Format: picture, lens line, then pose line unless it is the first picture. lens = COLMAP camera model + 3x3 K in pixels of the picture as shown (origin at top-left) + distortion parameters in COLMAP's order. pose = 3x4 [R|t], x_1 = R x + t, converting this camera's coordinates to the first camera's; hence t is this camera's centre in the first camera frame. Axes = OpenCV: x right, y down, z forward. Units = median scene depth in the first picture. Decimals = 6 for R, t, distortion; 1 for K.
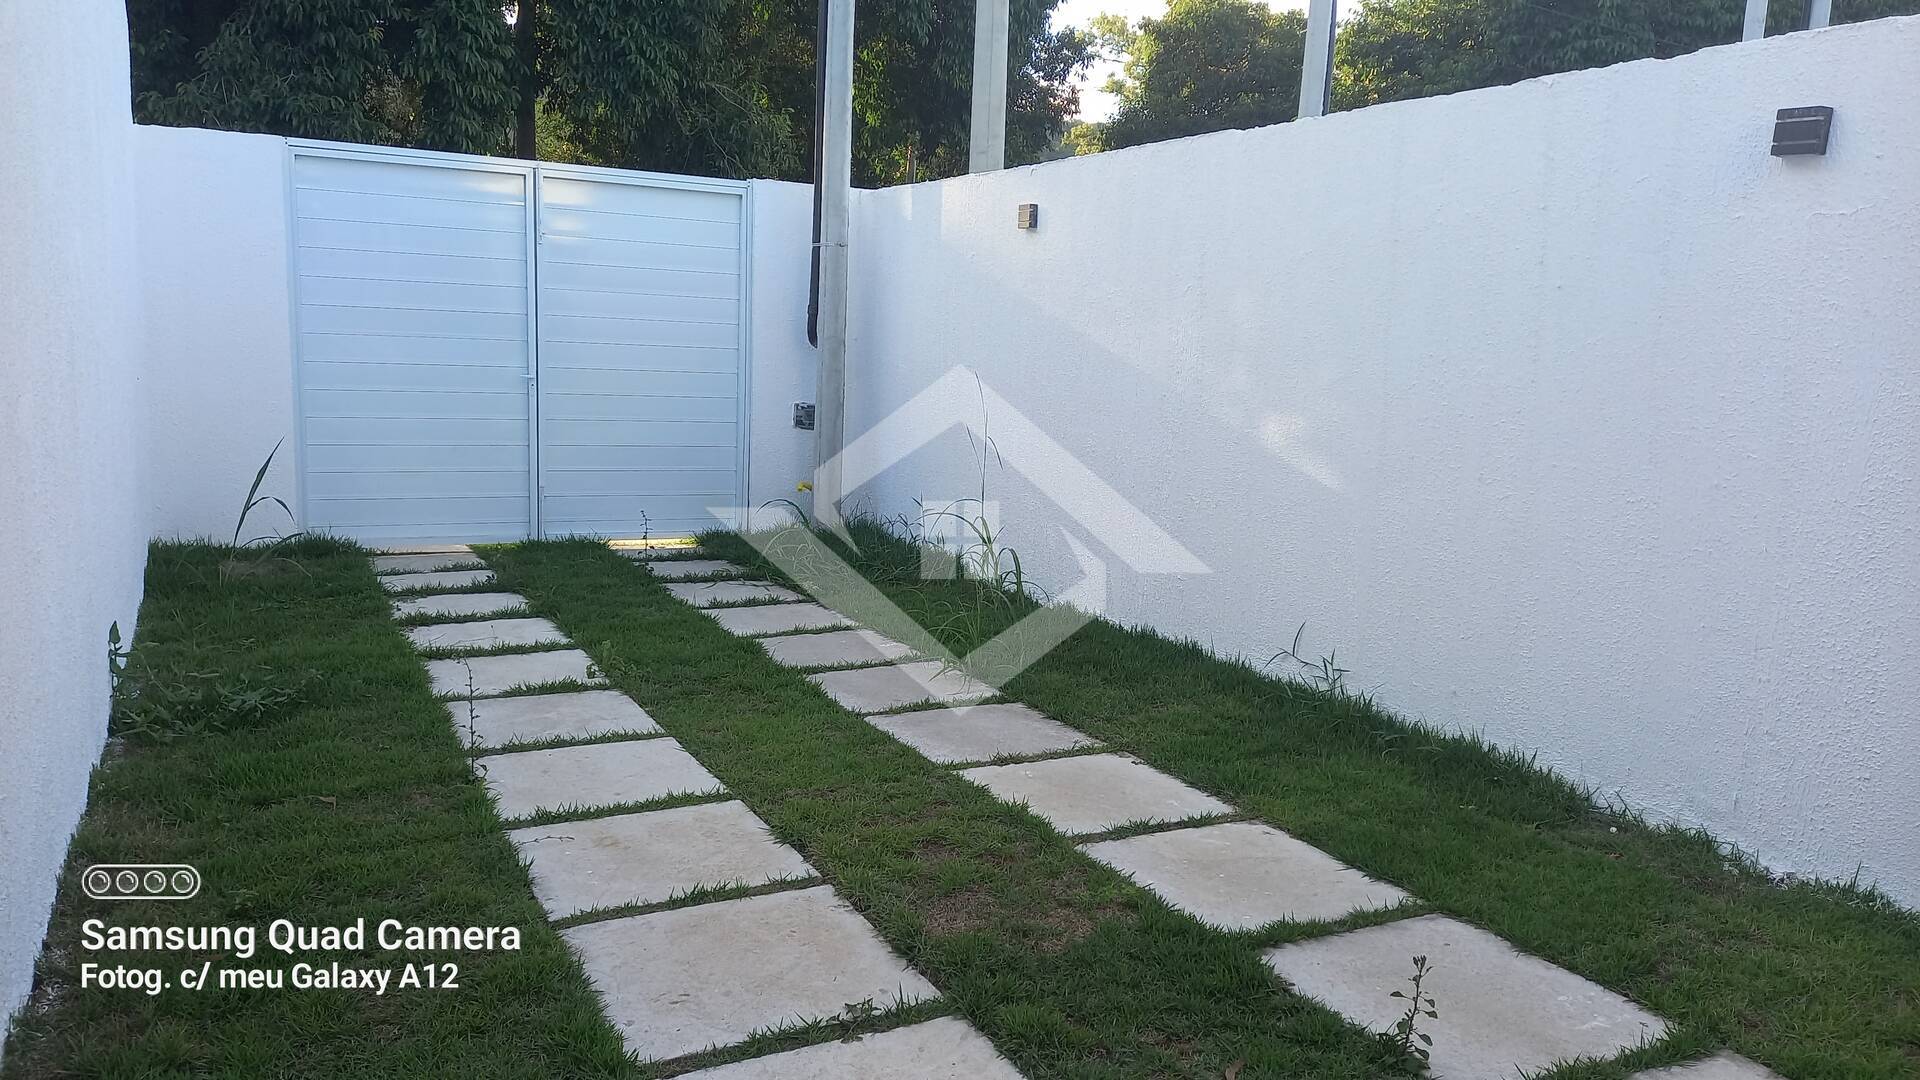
lens RADIAL K [[1337.5, 0, 960.0], [0, 1337.5, 540.0], [0, 0, 1]] dist [0.072496, -0.062421]
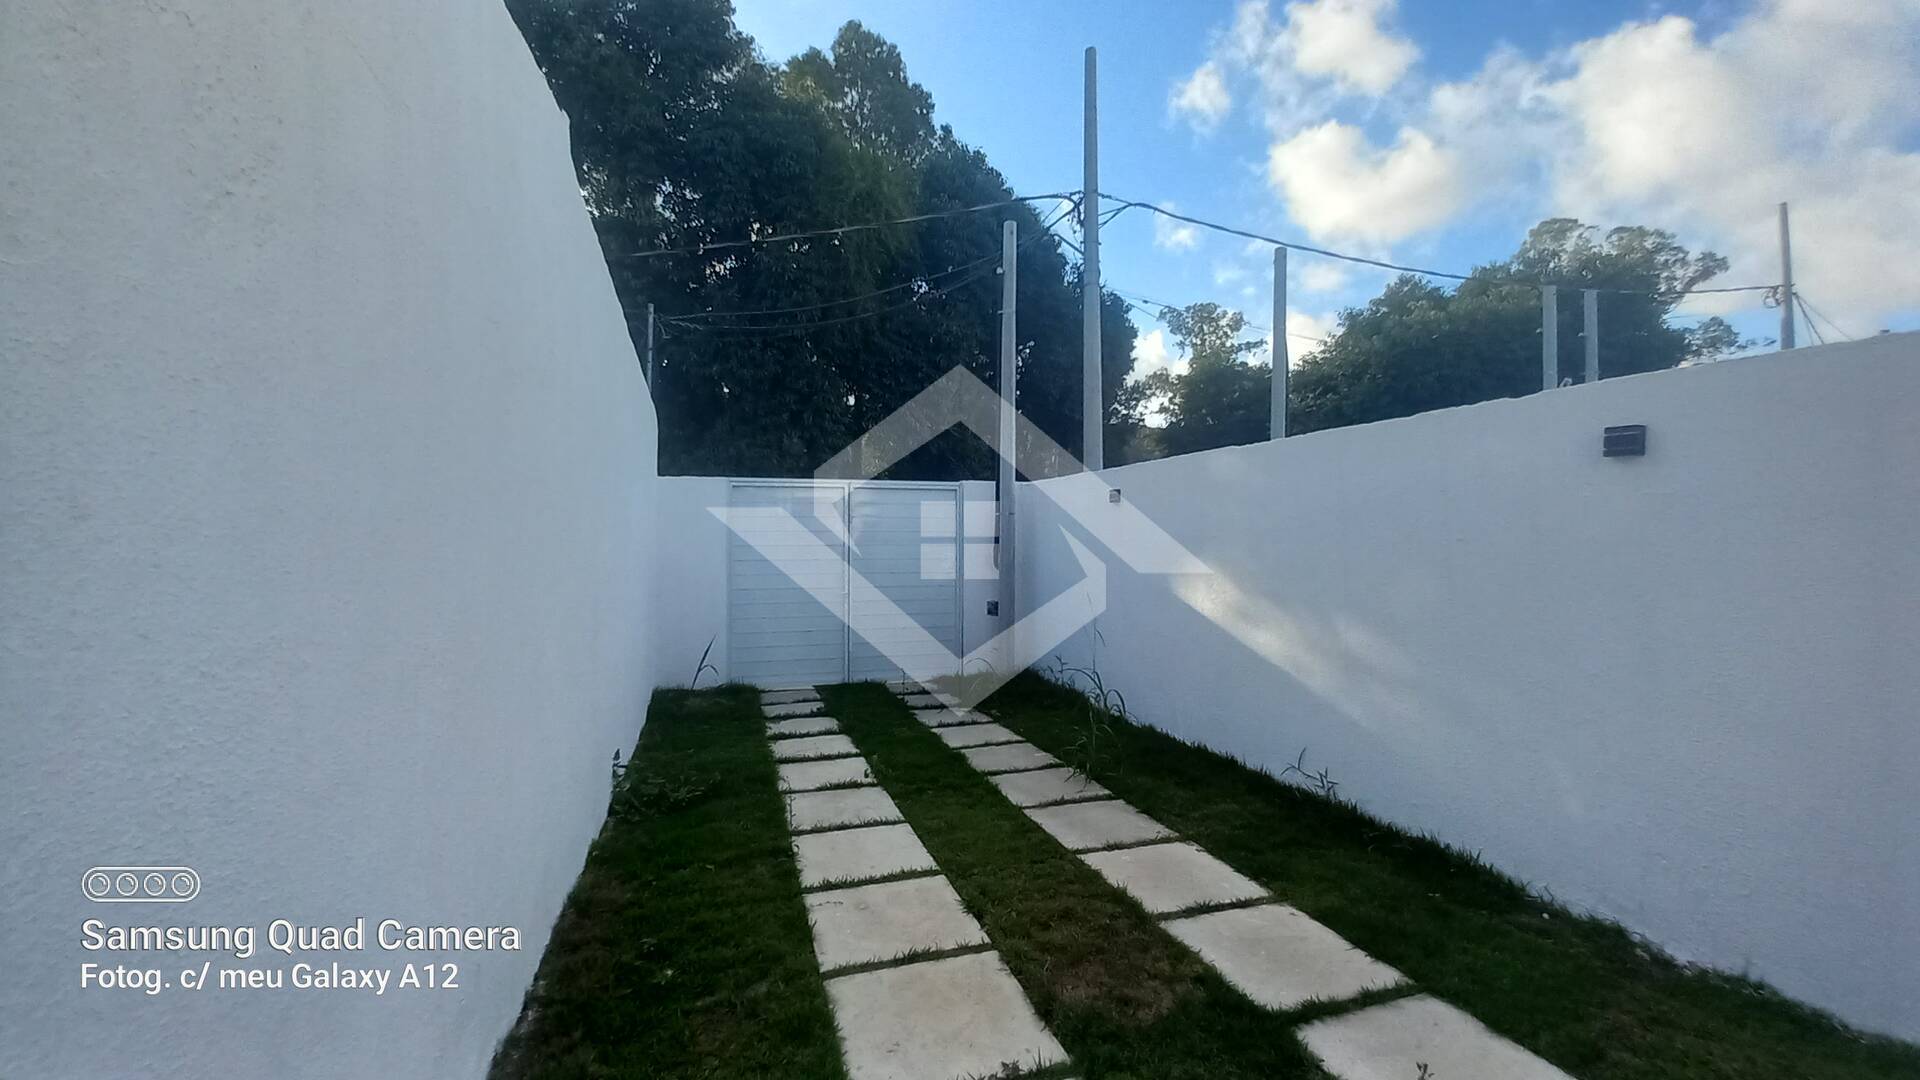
lens RADIAL K [[720.6, 0, 960.0], [0, 720.6, 540.0], [0, 0, 1]] dist [0.000924, -0.010134]
pose [[0.984004, -0.041567, -0.173230, 0.020154], [0.014261, 0.987656, -0.155987, -0.064886], [0.177576, 0.151021, 0.972450, 0.095115]]
